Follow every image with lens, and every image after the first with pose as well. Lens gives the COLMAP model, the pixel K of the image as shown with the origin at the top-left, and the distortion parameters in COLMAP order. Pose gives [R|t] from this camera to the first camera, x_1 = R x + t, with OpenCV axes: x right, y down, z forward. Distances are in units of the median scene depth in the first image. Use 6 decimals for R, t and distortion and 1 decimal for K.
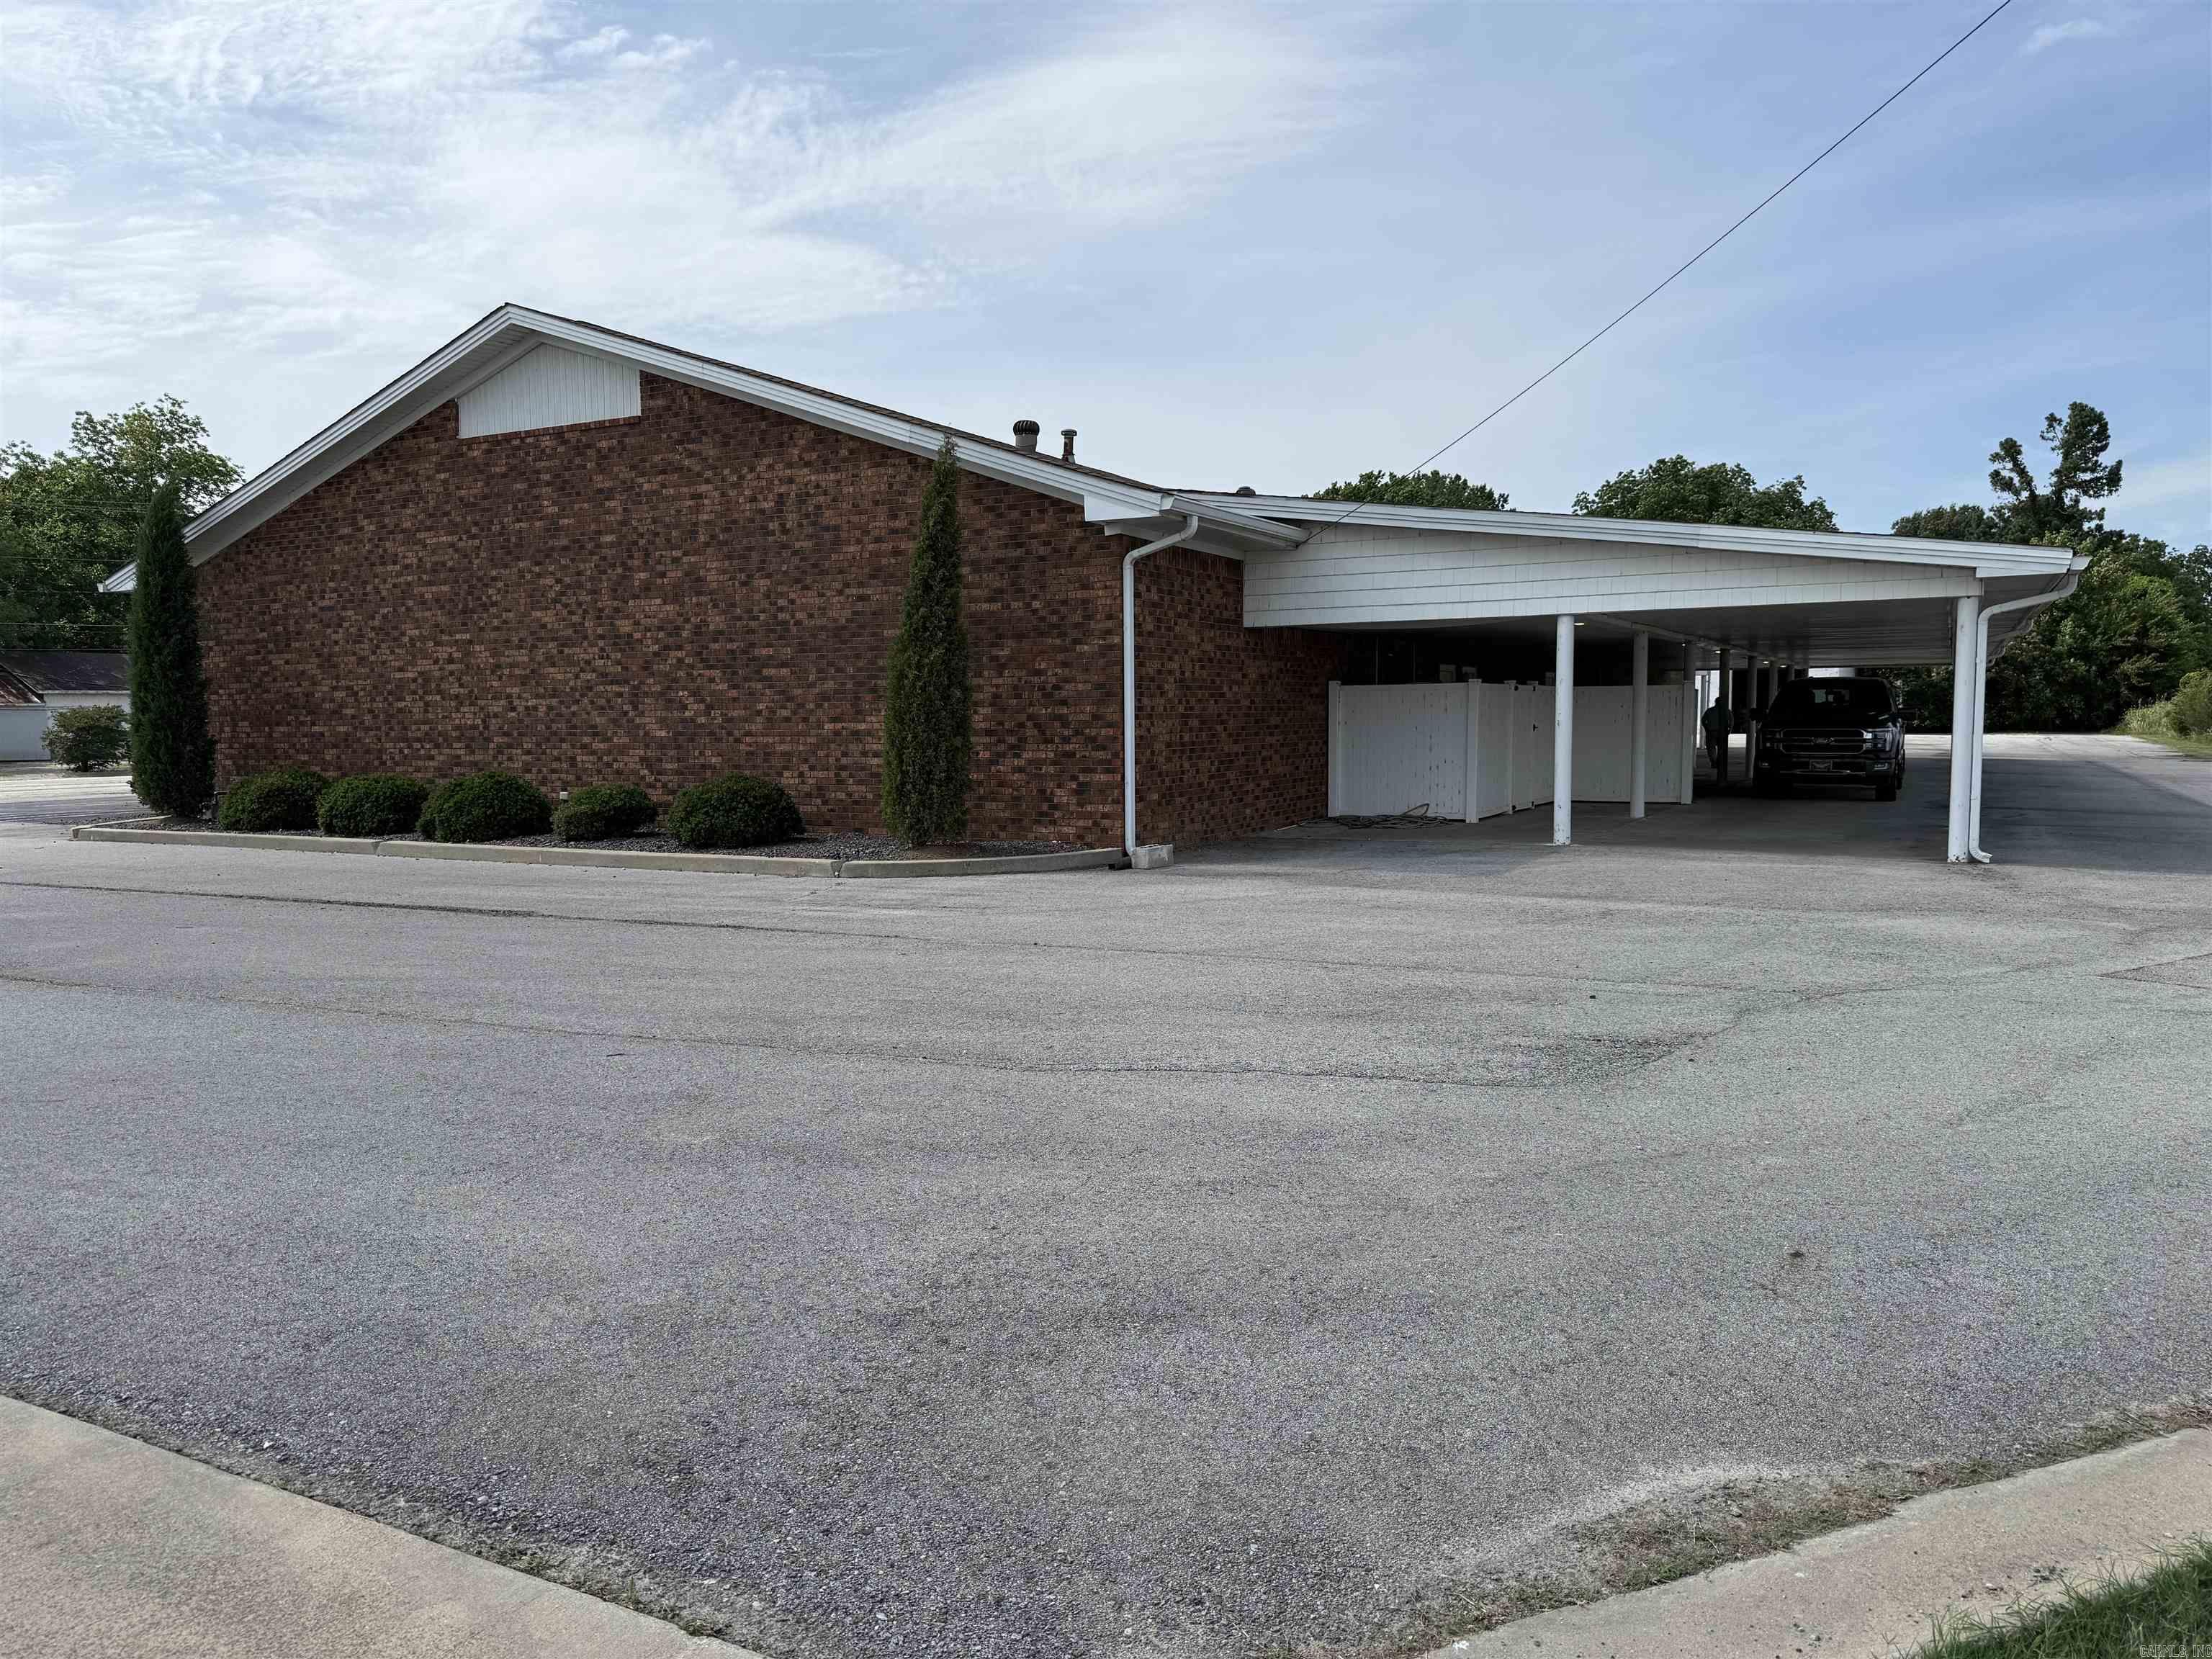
lens RADIAL K [[1550.6, 0, 1106.0], [0, 1550.6, 829.5], [0, 0, 1]] dist [0.151407, -0.292729]
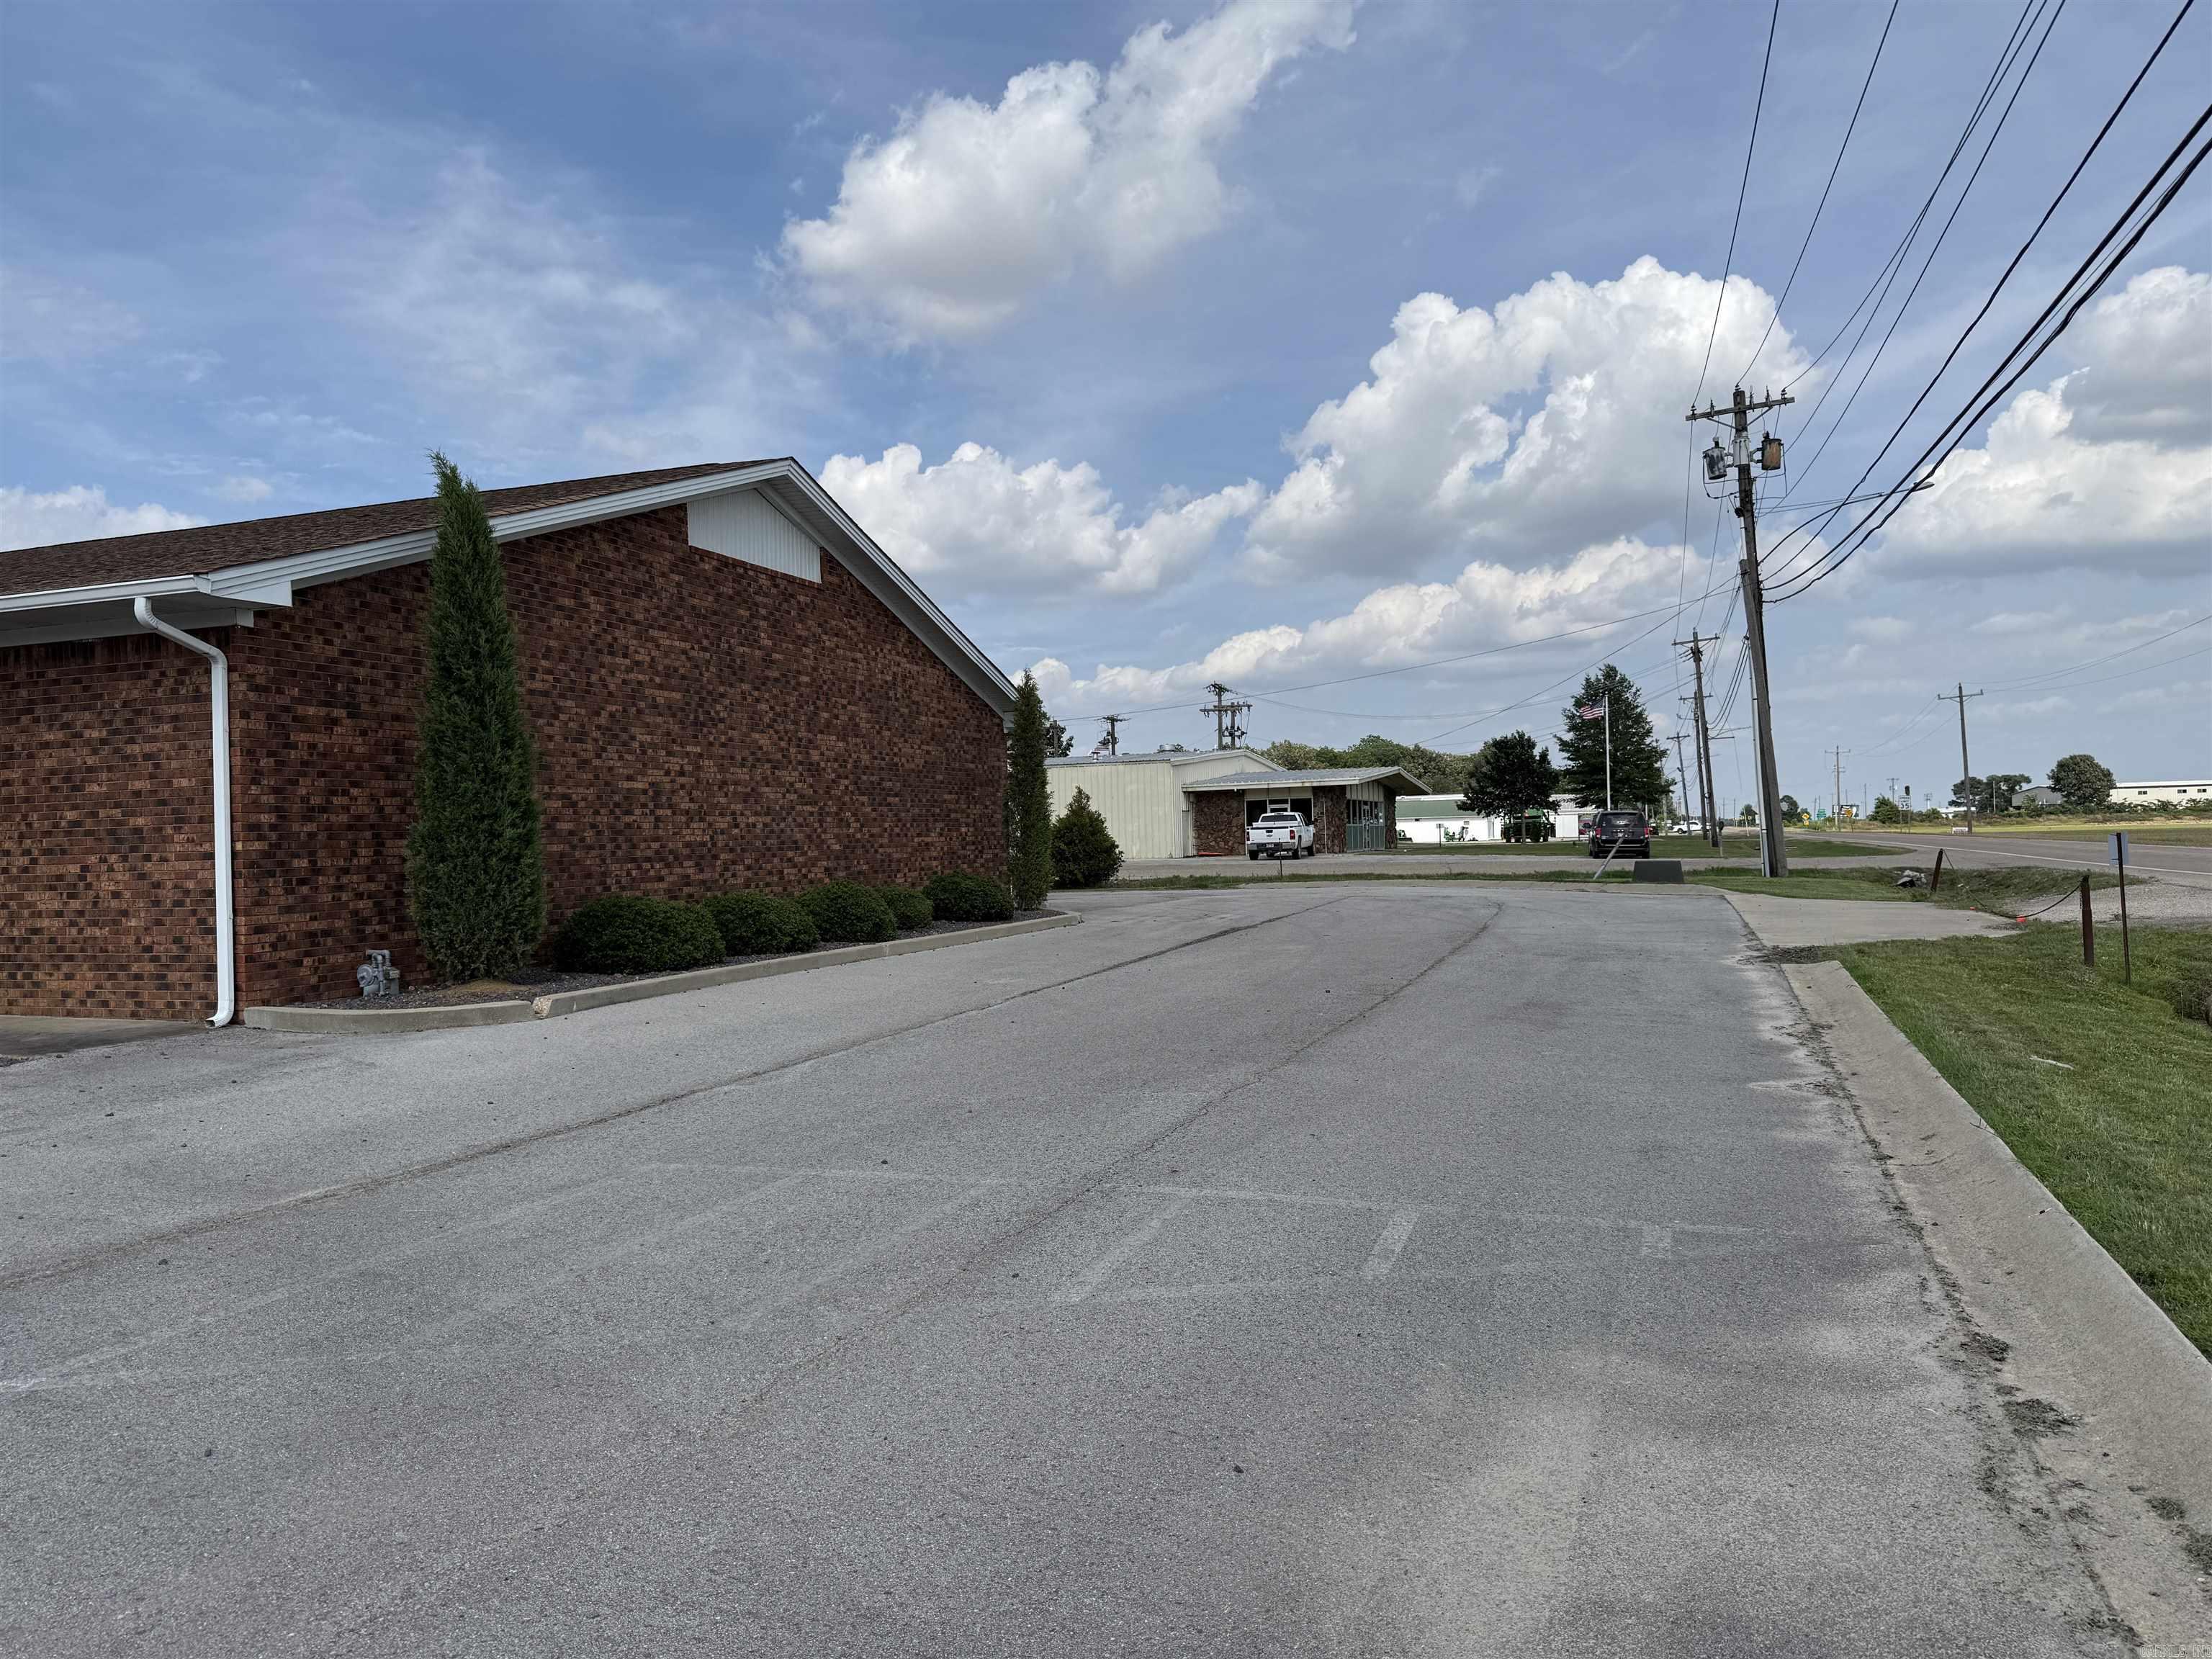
lens RADIAL K [[1518.7, 0, 1112.5], [0, 1518.7, 849.5], [0, 0, 1]] dist [0.053142, -0.070165]
pose [[-0.165239, 0.008346, 0.986218, -1.374085], [0.101519, 0.994797, 0.008591, -0.045166], [-0.981015, 0.101539, -0.165227, 0.925075]]
